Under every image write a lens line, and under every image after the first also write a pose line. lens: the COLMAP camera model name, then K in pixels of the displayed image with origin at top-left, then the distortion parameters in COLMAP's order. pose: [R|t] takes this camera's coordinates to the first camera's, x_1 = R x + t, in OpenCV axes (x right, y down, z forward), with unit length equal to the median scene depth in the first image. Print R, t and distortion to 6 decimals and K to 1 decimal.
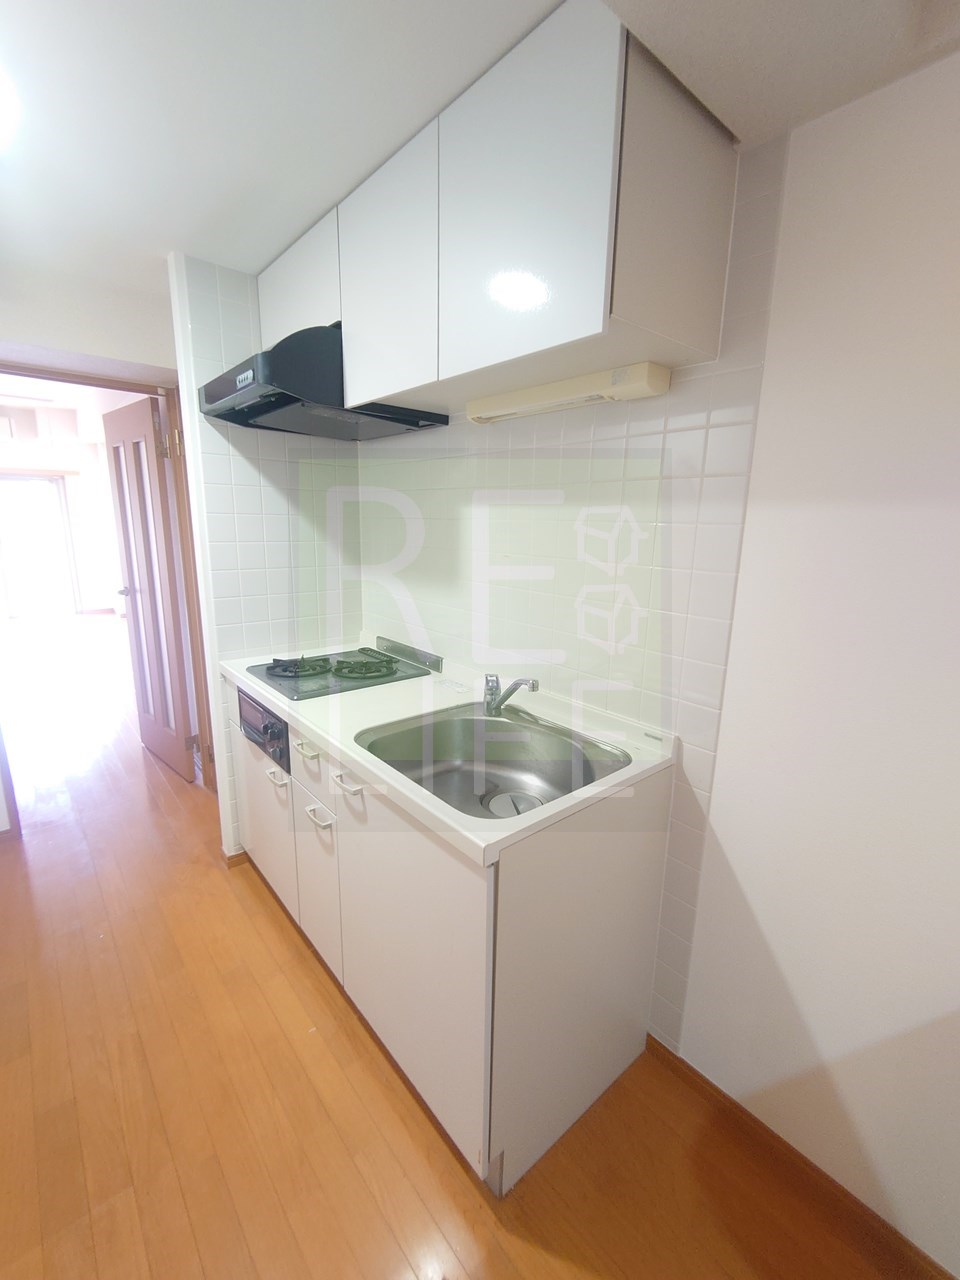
lens RADIAL K [[551.4, 0, 483.1], [0, 551.4, 641.0], [0, 0, 1]] dist [0.000627, -0.001290]
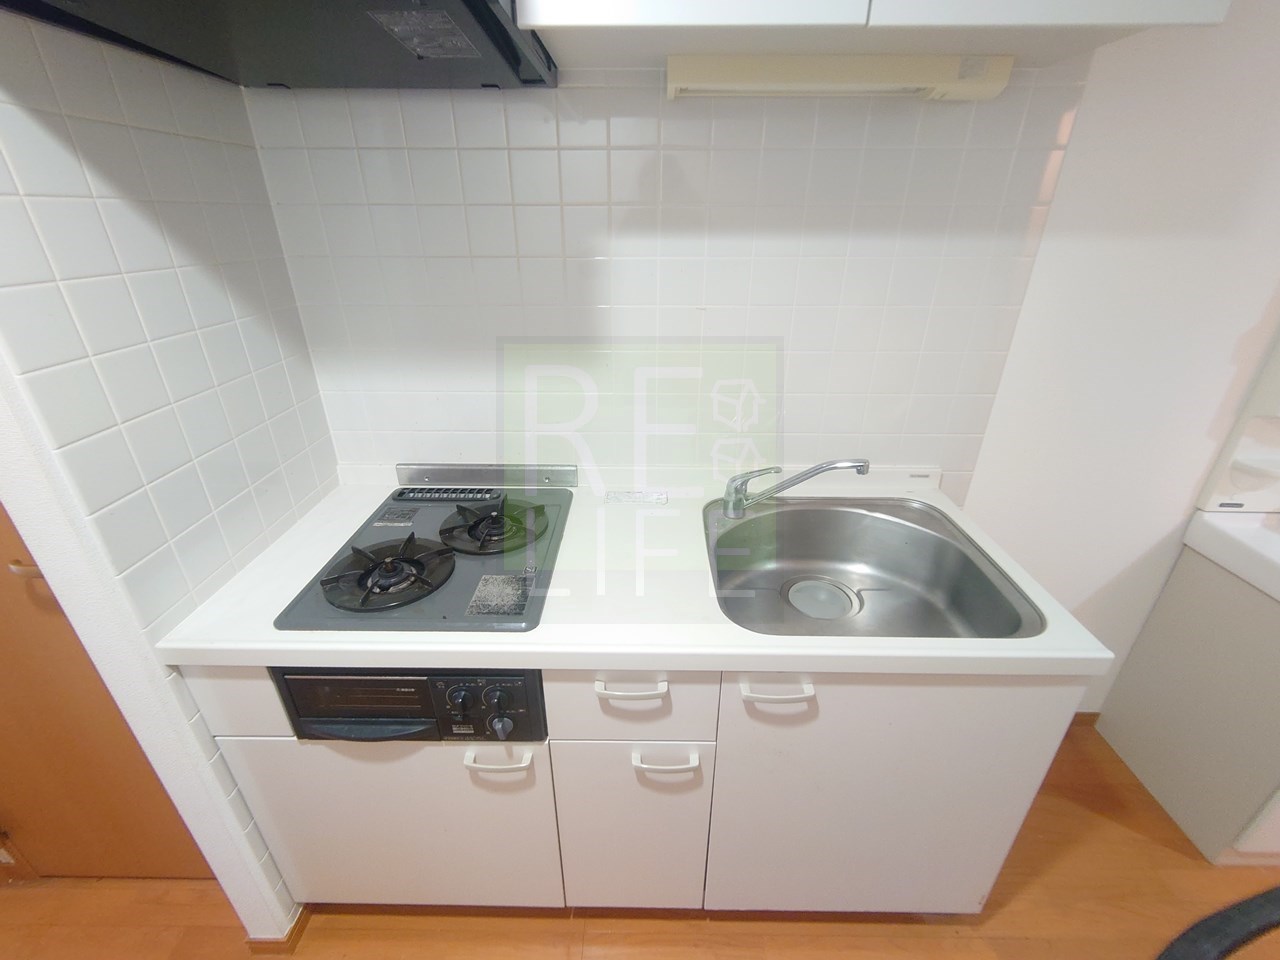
lens RADIAL K [[551.4, 0, 640.1], [0, 551.4, 482.5], [0, 0, 1]] dist [0.000627, -0.001290]
pose [[0.660567, -0.346670, 0.665936, -0.588744], [0.179517, 0.934211, 0.308258, -0.182987], [-0.728989, -0.084079, 0.679342, 0.551835]]
